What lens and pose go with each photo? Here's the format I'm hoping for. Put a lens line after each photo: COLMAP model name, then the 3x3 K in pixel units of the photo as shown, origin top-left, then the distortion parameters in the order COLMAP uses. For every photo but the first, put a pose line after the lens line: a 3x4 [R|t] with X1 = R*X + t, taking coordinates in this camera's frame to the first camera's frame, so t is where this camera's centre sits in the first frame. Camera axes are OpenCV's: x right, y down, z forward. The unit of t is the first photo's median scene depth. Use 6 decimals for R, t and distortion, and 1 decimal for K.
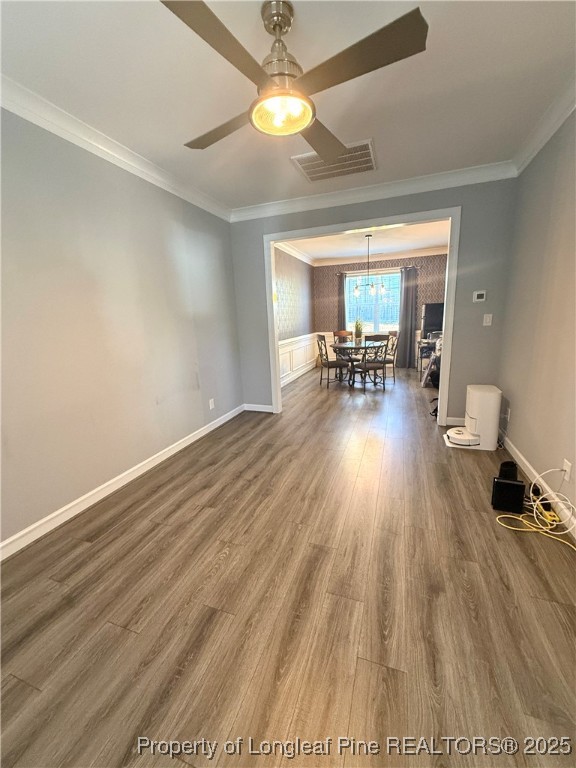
lens RADIAL K [[307.2, 0, 291.4], [0, 307.2, 386.1], [0, 0, 1]] dist [-0.004487, -0.000292]
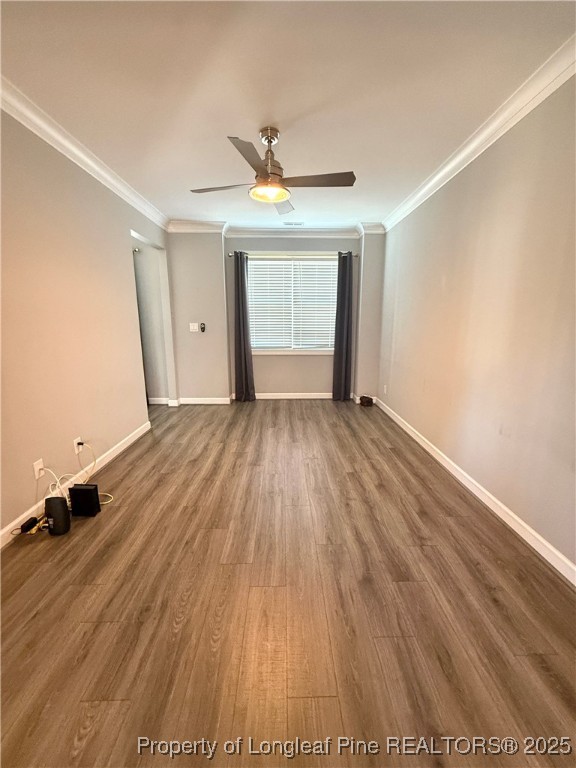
lens RADIAL K [[307.2, 0, 289.5], [0, 307.2, 380.7], [0, 0, 1]] dist [-0.004487, -0.000292]
pose [[-0.936881, 0.104795, -0.333575, 0.299683], [-0.042578, 0.912736, 0.406326, -0.379911], [0.347047, 0.394882, -0.850663, 1.620776]]
